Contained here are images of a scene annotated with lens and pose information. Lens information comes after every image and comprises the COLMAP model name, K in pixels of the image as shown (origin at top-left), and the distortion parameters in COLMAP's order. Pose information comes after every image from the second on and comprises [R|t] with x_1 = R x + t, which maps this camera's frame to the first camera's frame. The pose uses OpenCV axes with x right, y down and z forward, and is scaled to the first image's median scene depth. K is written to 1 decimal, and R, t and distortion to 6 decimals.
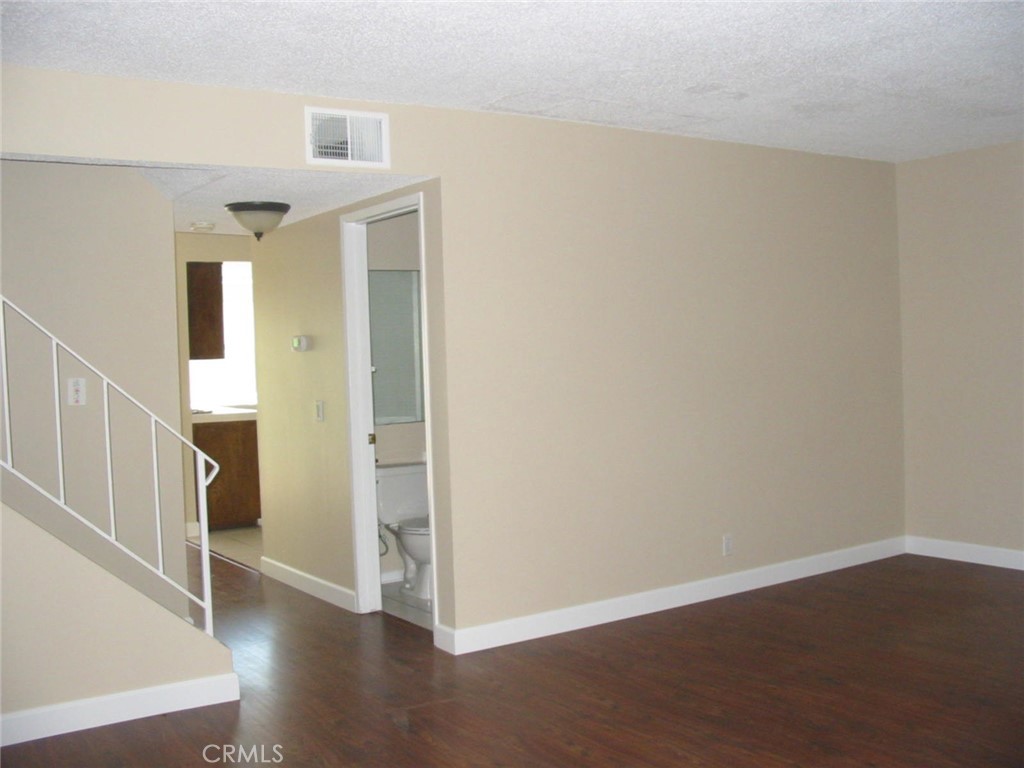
lens RADIAL K [[1068.3, 0, 512.0], [0, 1068.3, 384.0], [0, 0, 1]] dist [-0.100325, 0.008456]
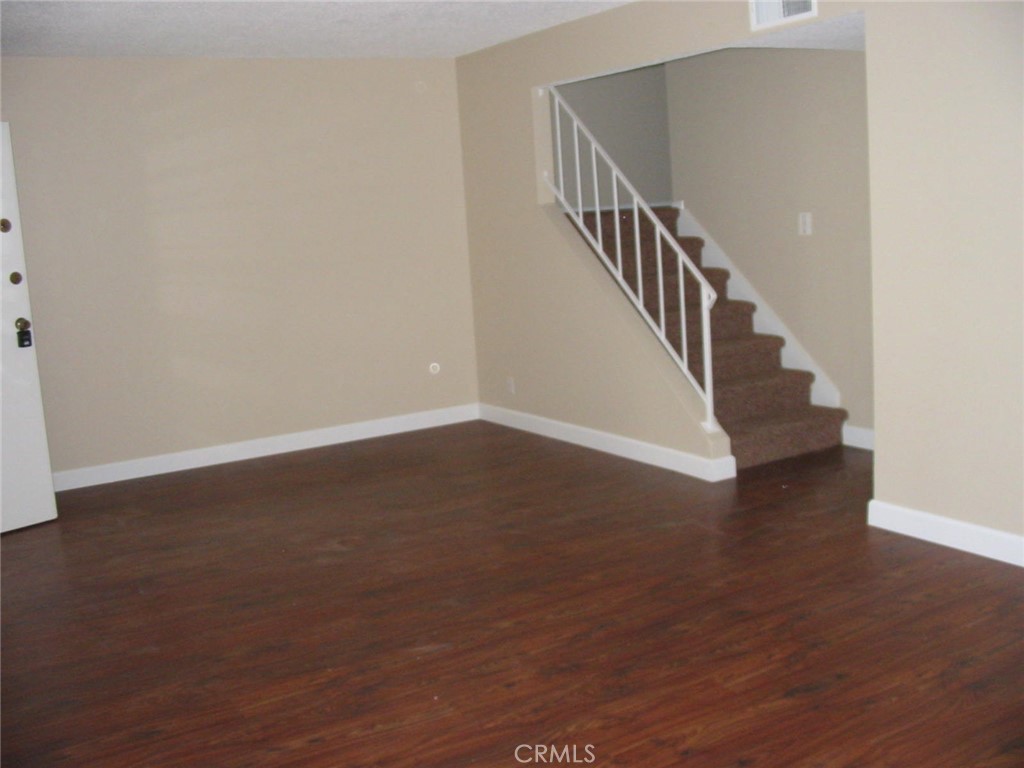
lens RADIAL K [[1068.3, 0, 512.0], [0, 1068.3, 384.0], [0, 0, 1]] dist [-0.100325, 0.008456]
pose [[-0.052786, 0.193549, -0.979670, 1.005672], [0.031310, 0.980876, 0.192100, -0.067612], [0.998115, -0.020533, -0.057836, 0.873777]]
